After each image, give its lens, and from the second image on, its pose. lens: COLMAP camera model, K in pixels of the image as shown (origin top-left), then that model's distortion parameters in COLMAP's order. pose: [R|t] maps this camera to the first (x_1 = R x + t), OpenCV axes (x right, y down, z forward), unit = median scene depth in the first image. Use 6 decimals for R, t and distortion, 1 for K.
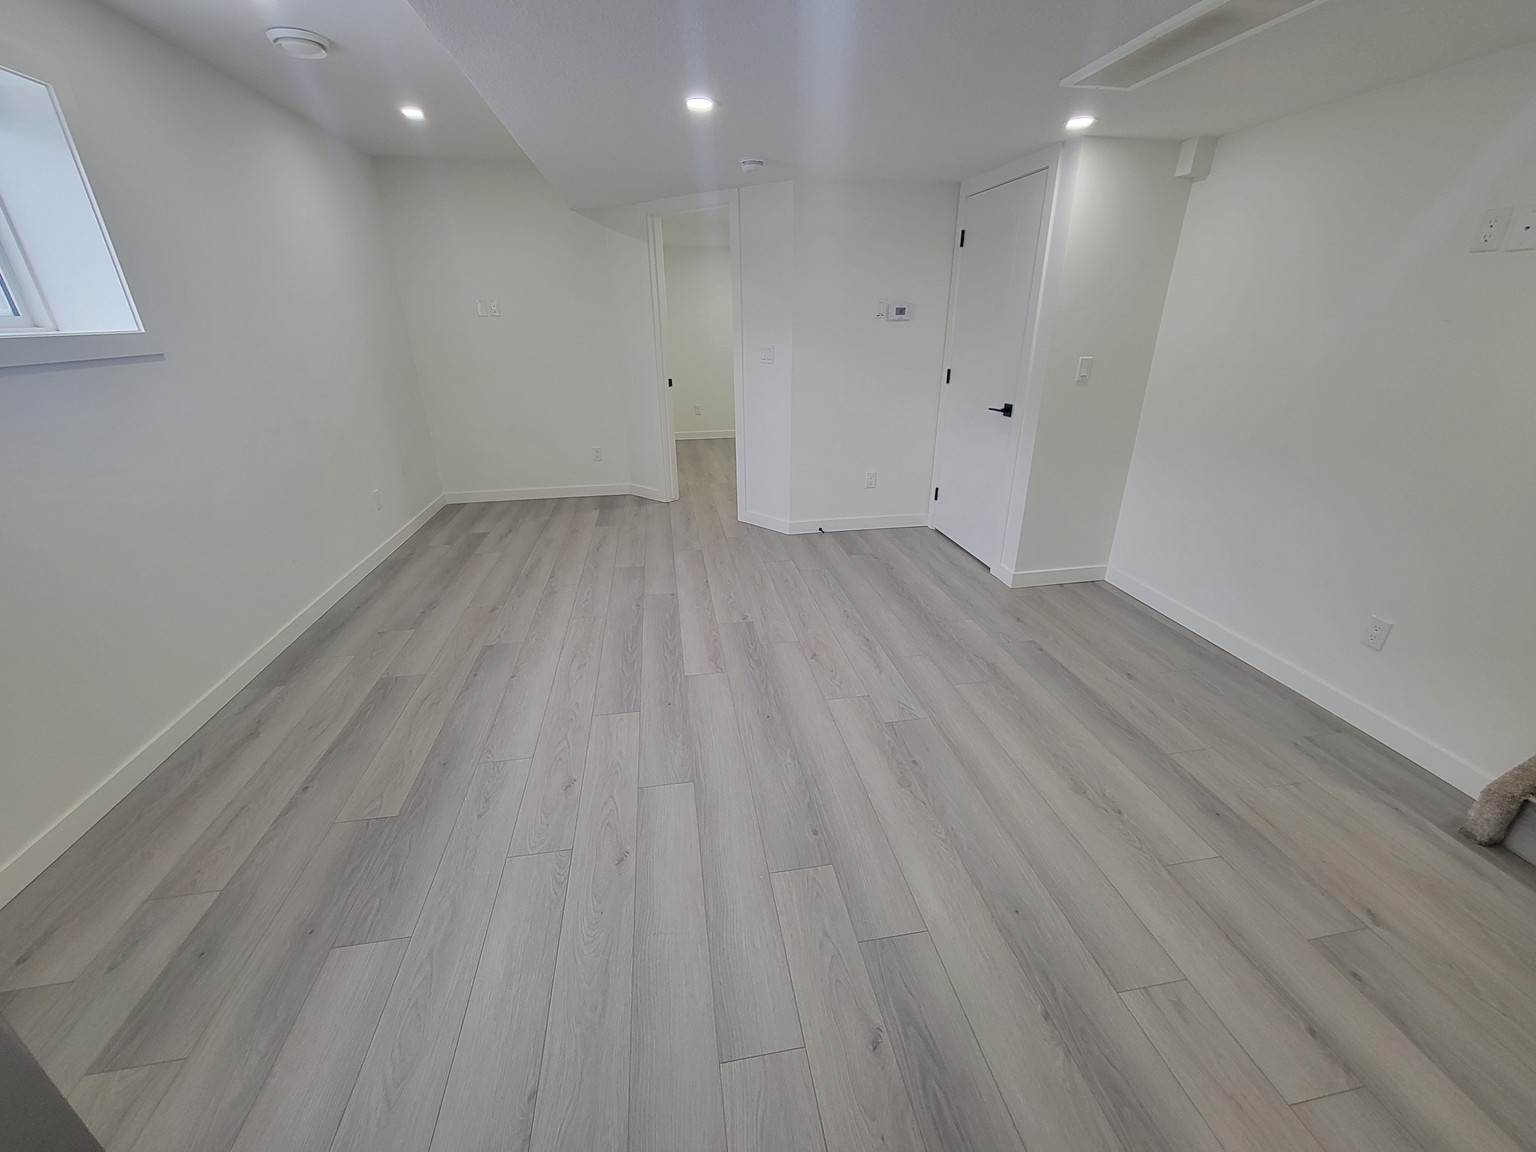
lens RADIAL K [[626.6, 0, 768.0], [0, 626.6, 576.0], [0, 0, 1]] dist [0.010182, 0.000113]
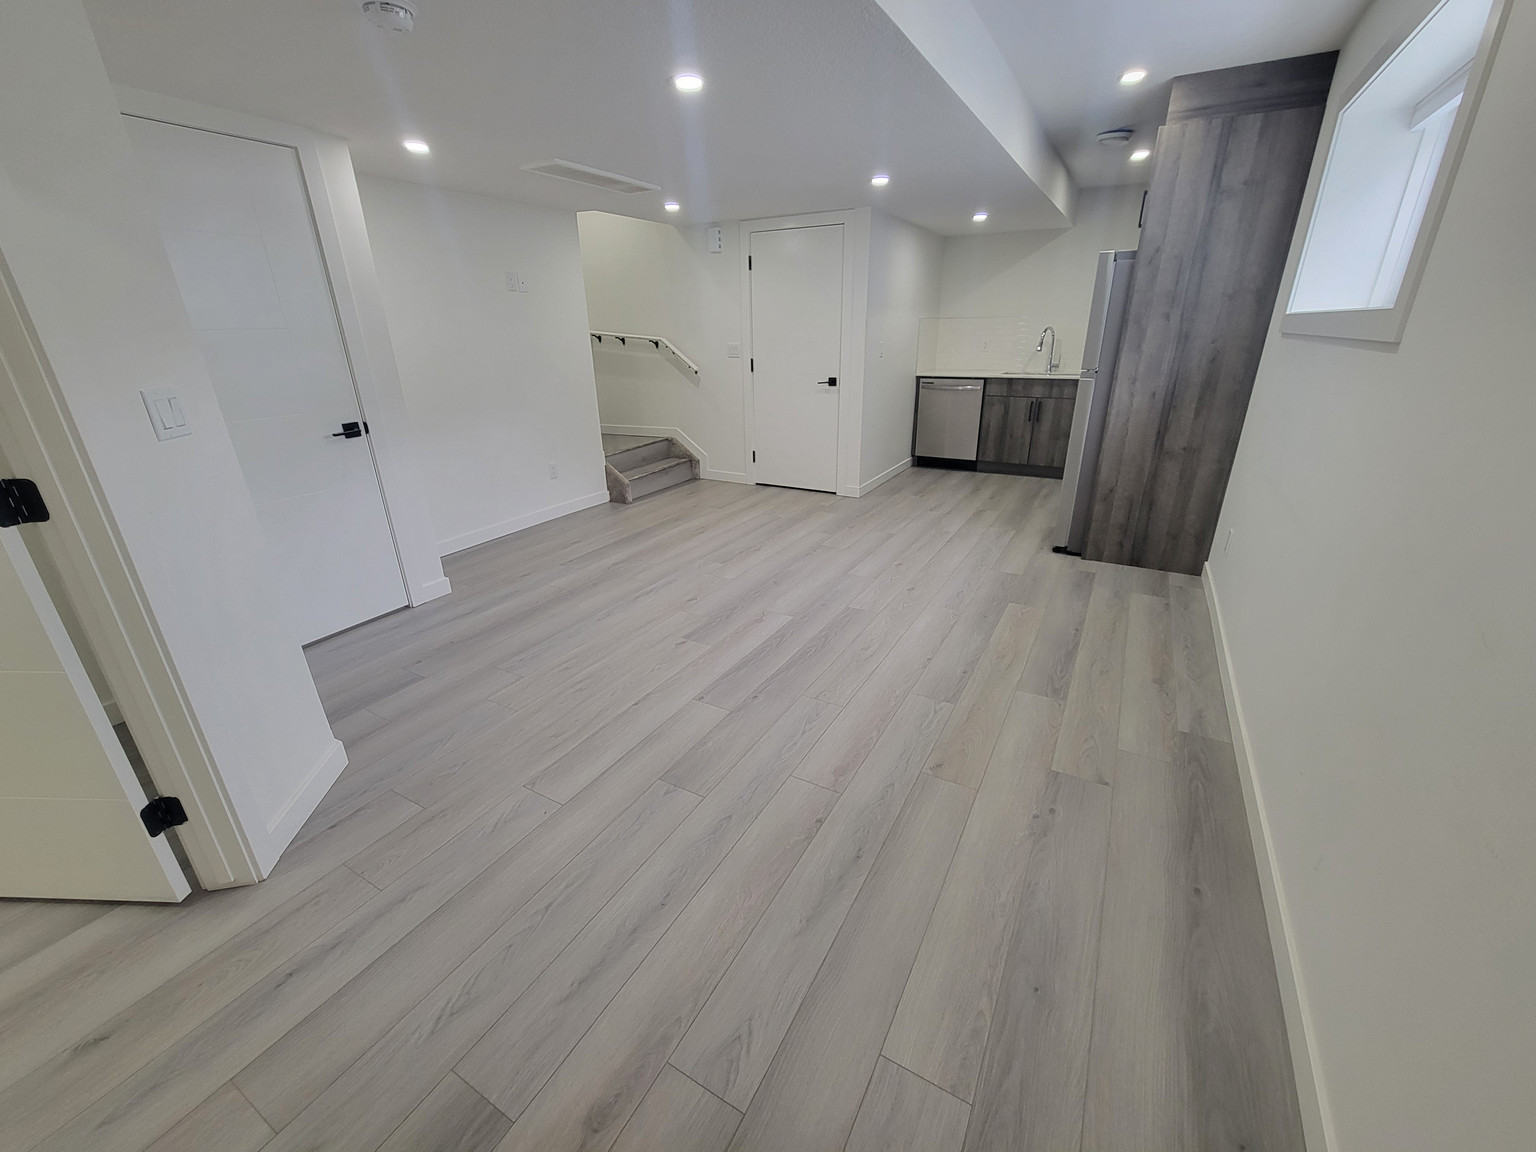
lens RADIAL K [[626.6, 0, 768.0], [0, 626.6, 576.0], [0, 0, 1]] dist [0.010182, 0.000113]
pose [[-0.771403, -0.220580, 0.596893, -0.722237], [0.264047, 0.742484, 0.615627, -0.587029], [-0.578979, 0.632504, -0.514511, 1.468958]]
